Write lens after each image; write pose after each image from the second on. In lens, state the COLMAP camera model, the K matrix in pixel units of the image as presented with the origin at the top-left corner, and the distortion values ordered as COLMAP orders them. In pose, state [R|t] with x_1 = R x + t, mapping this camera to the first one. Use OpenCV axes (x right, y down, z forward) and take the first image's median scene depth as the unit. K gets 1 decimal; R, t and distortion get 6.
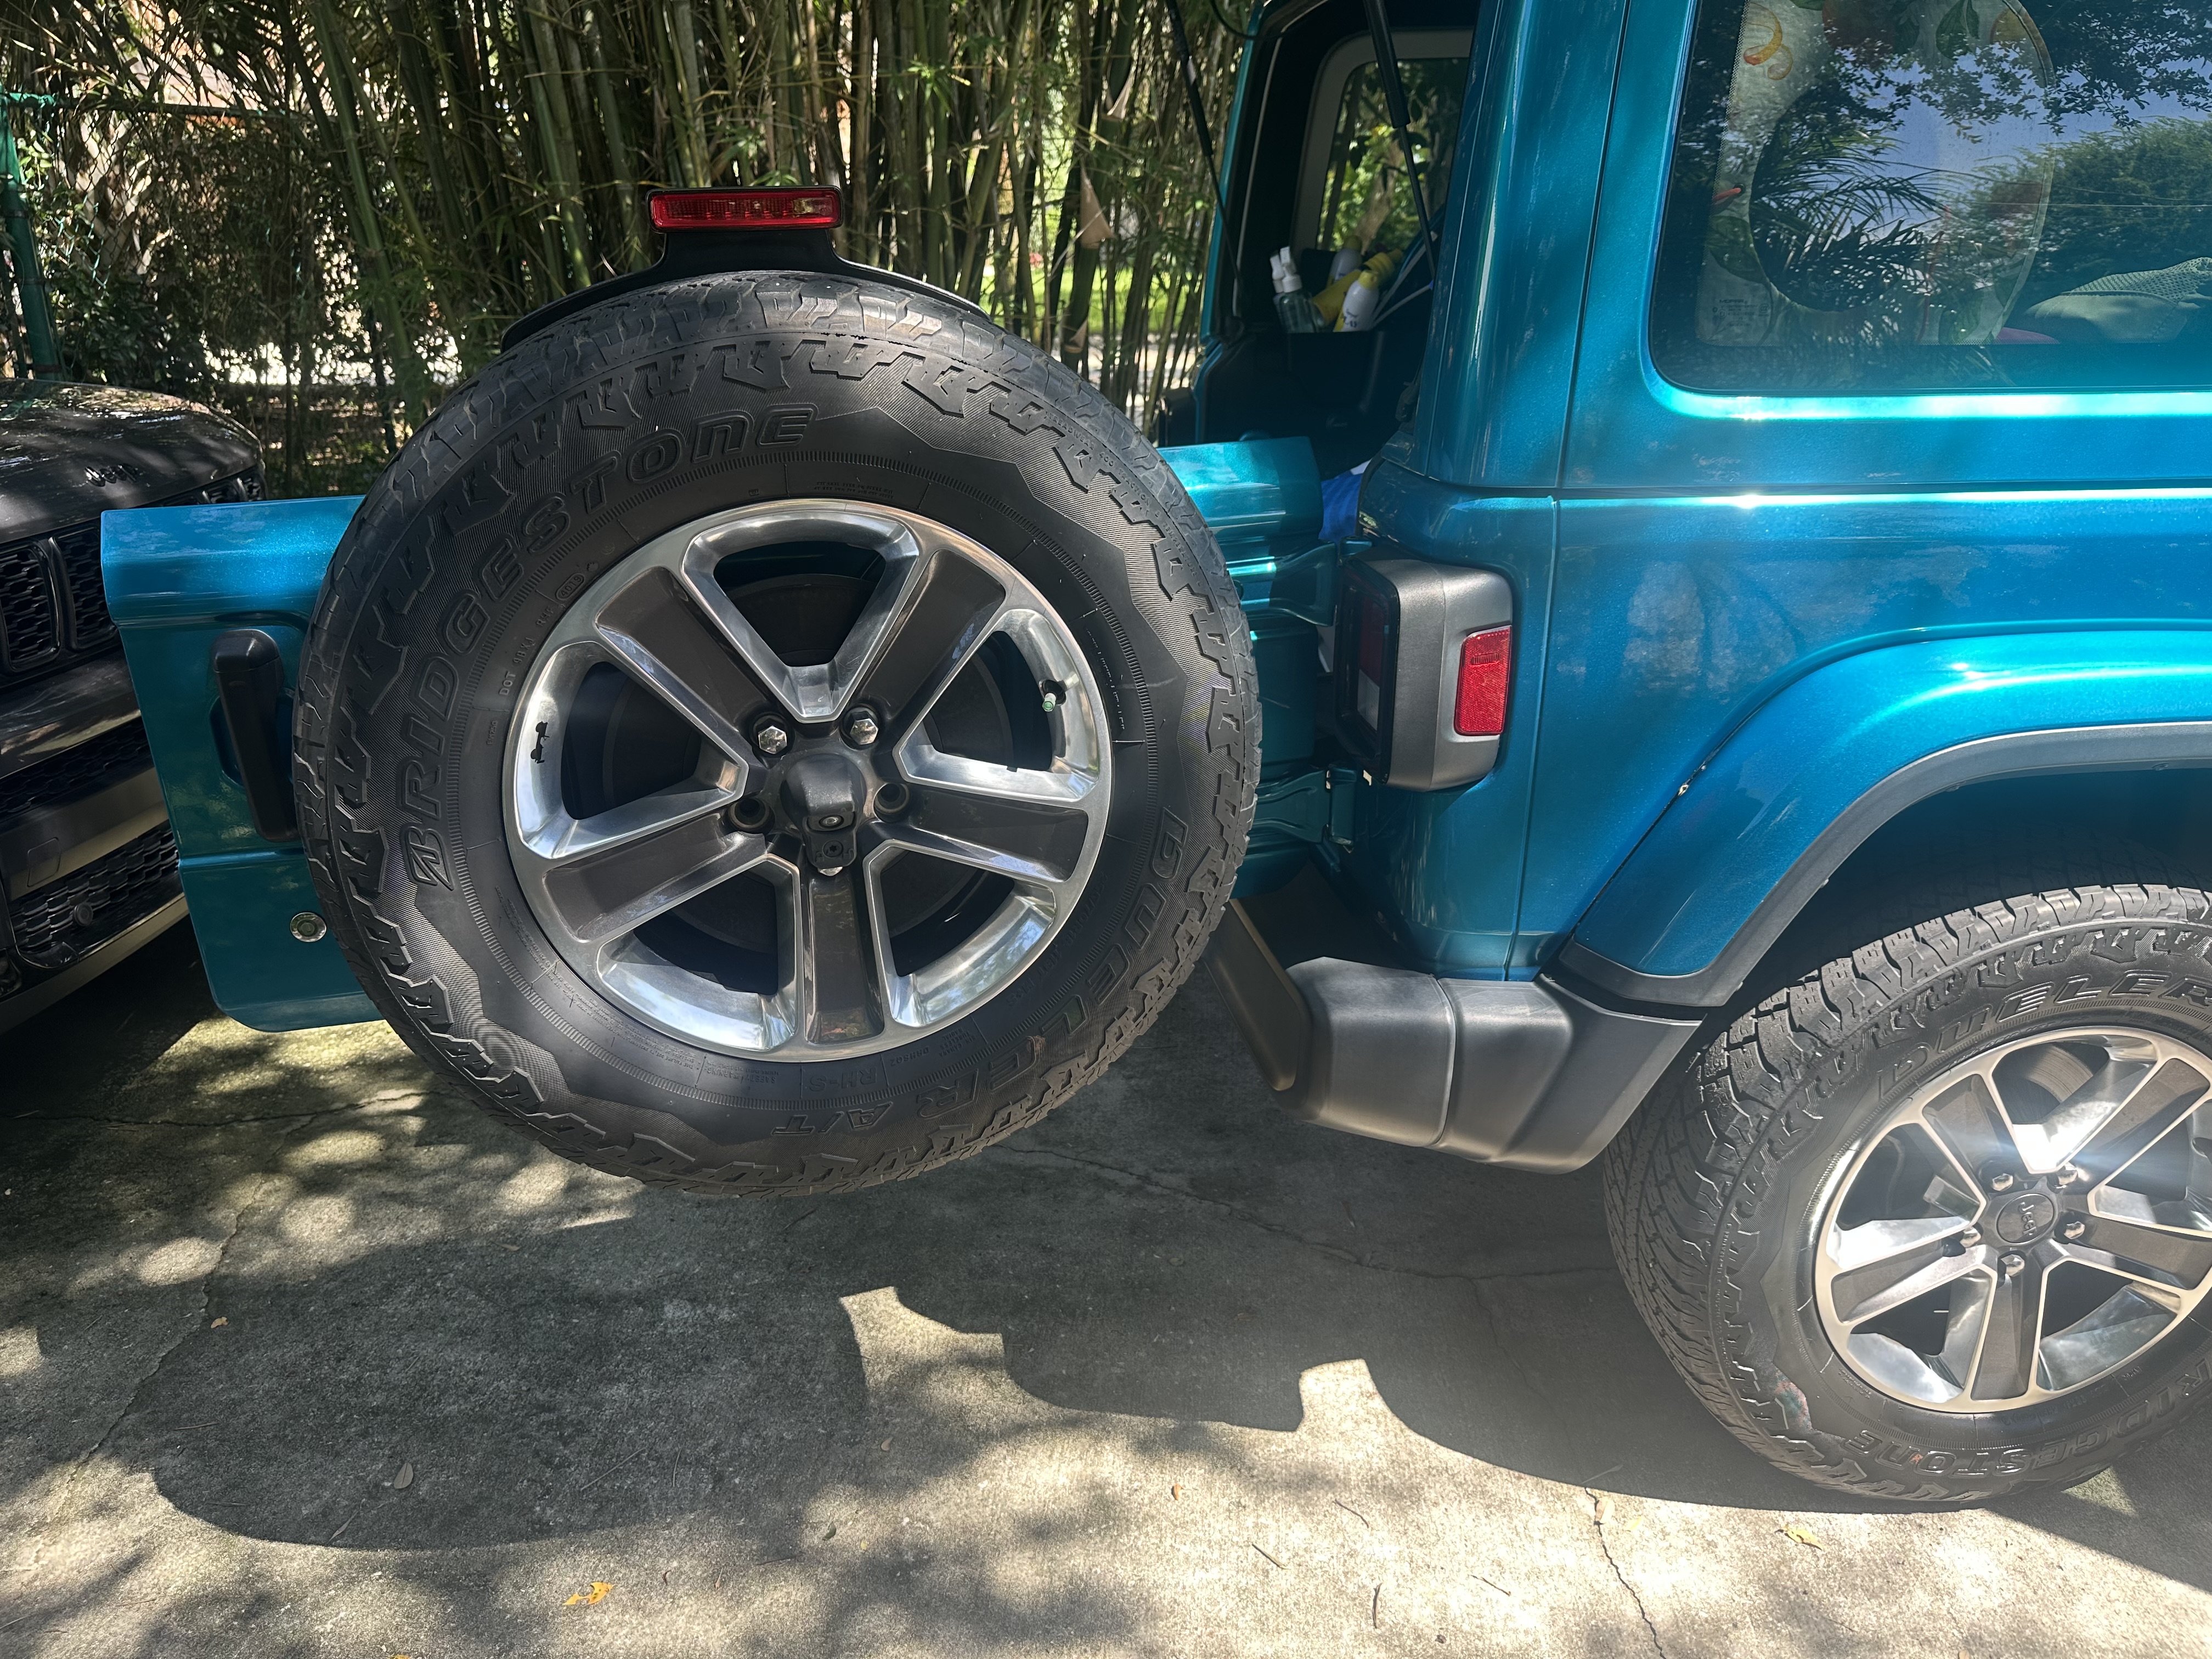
lens RADIAL K [[1584.4, 0, 1106.0], [0, 1584.4, 829.5], [0, 0, 1]] dist [-0.003908, -0.001103]
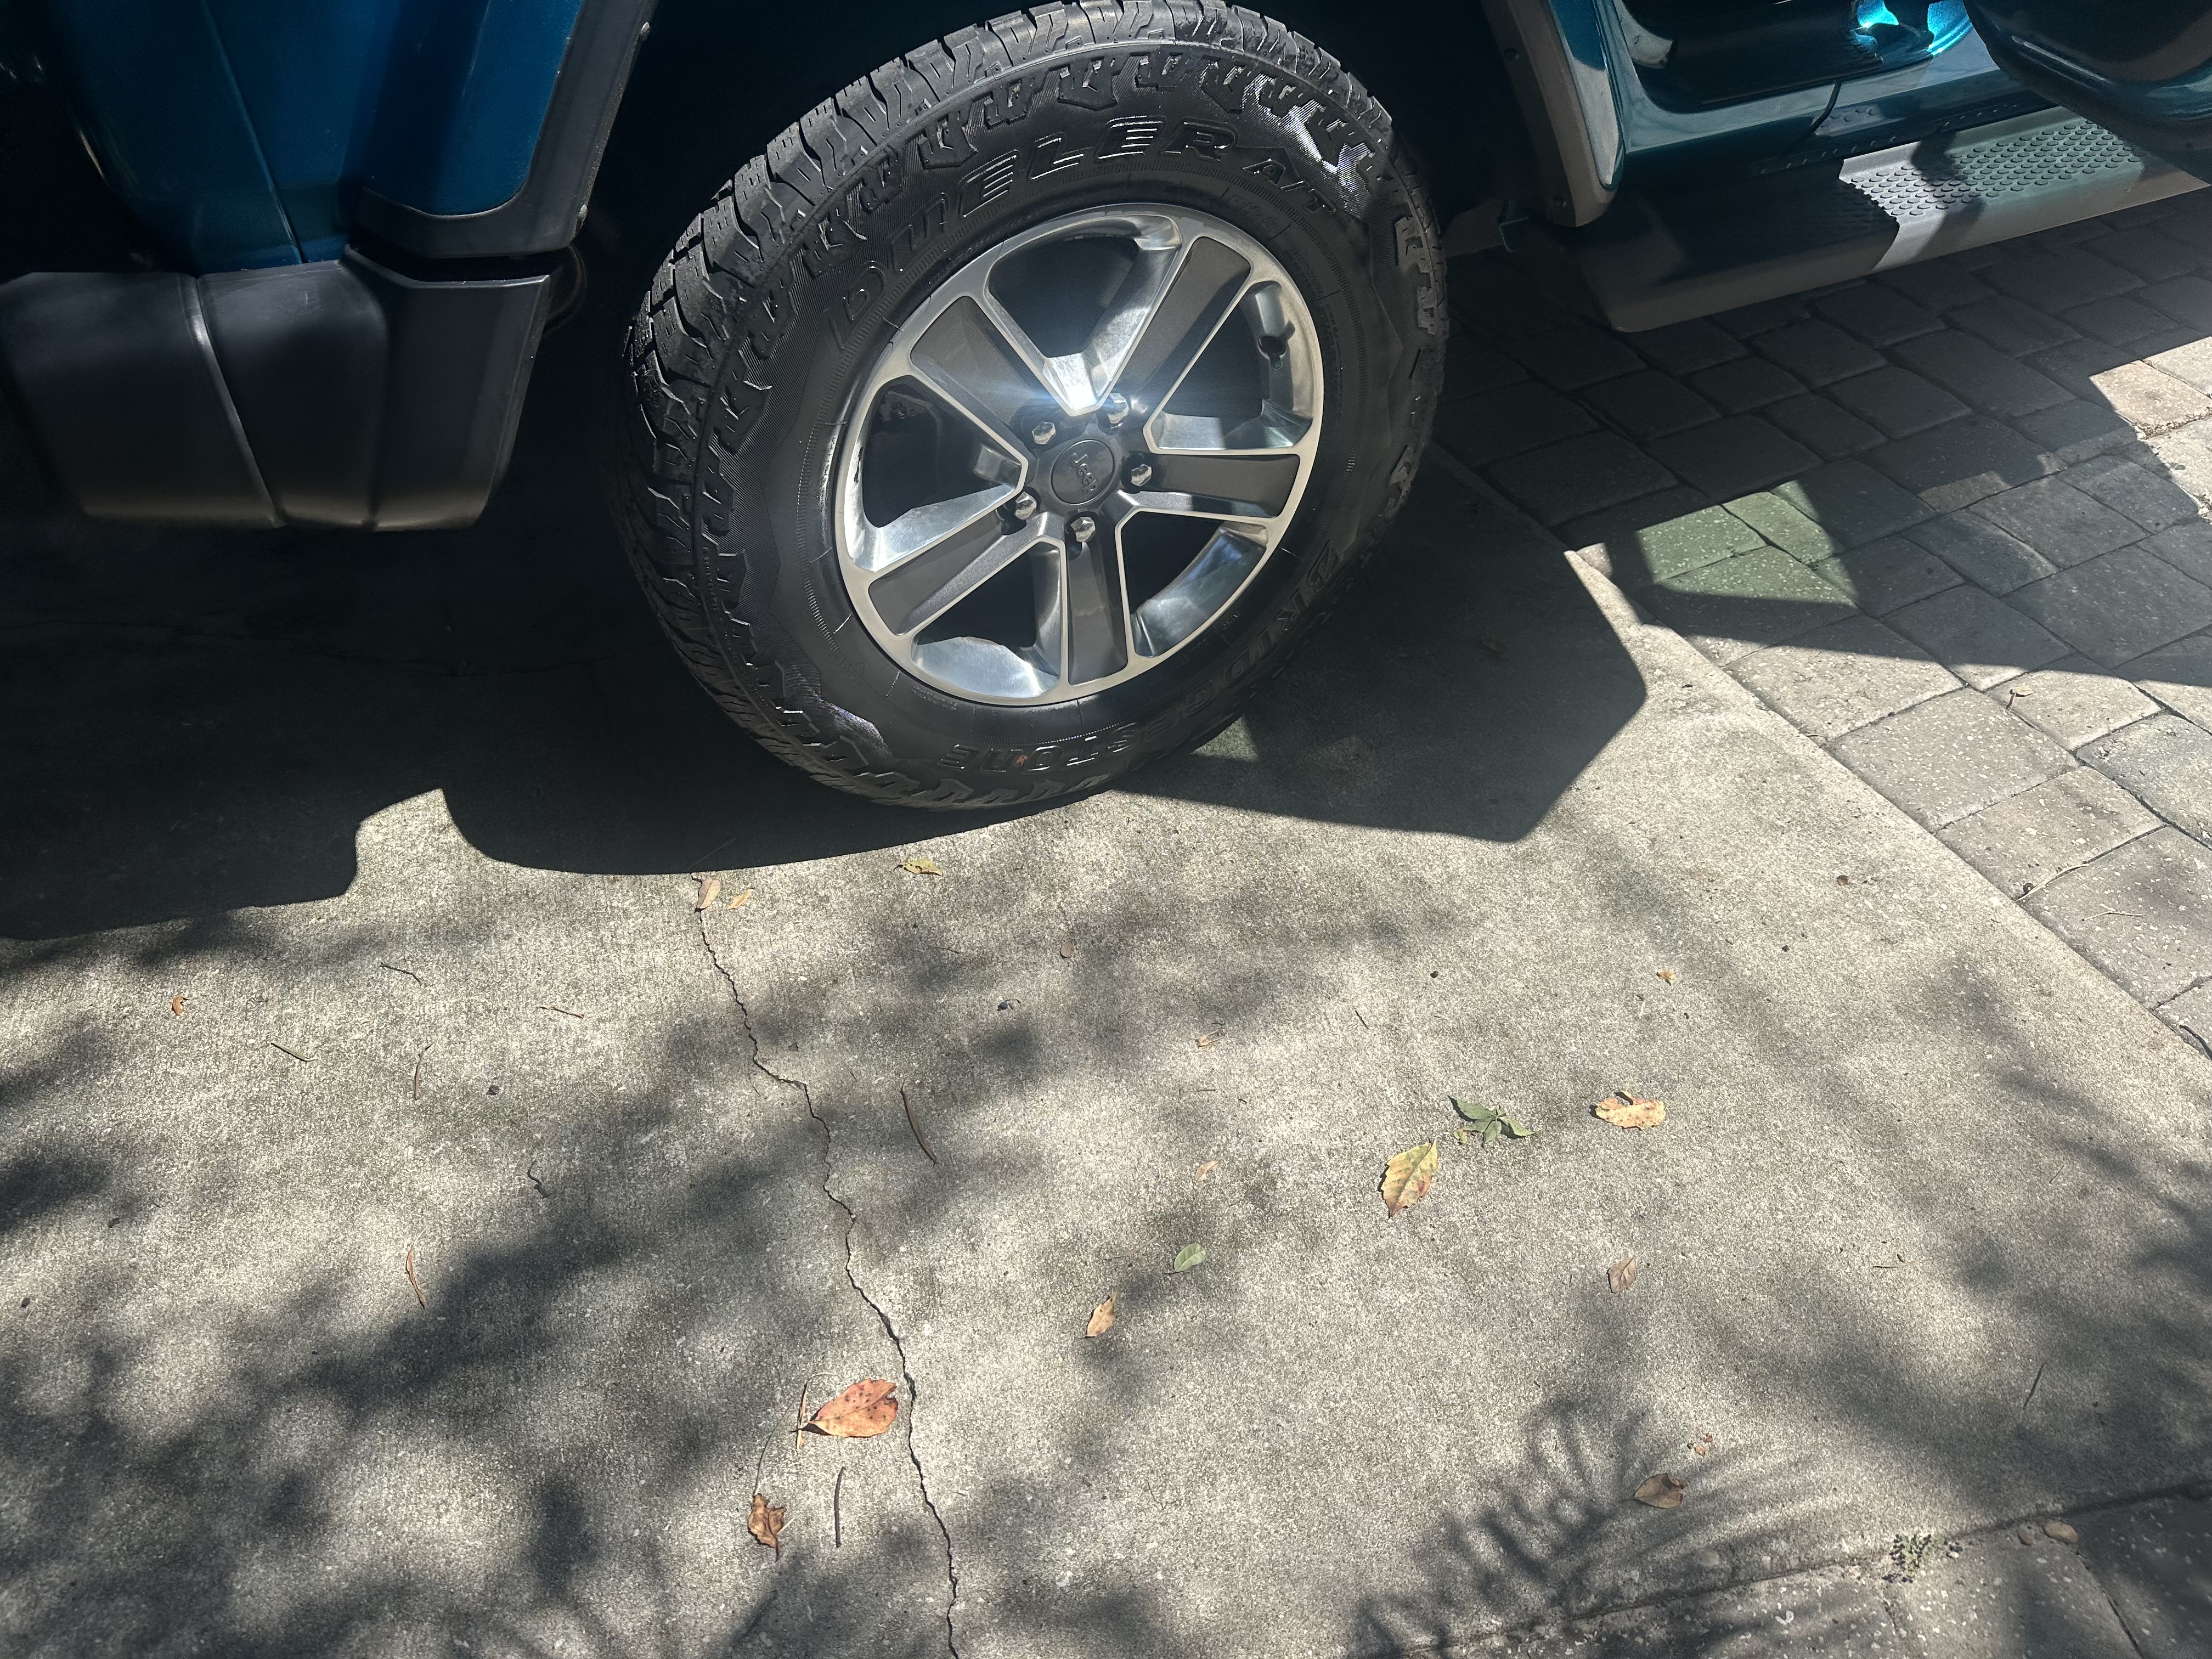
lens RADIAL K [[1547.9, 0, 1106.0], [0, 1547.9, 829.5], [0, 0, 1]] dist [0.160579, -0.342427]
pose [[0.936286, -0.244073, 0.252581, 0.329652], [0.128950, 0.907760, 0.399179, 0.086163], [-0.326712, -0.341176, 0.881396, 0.187963]]
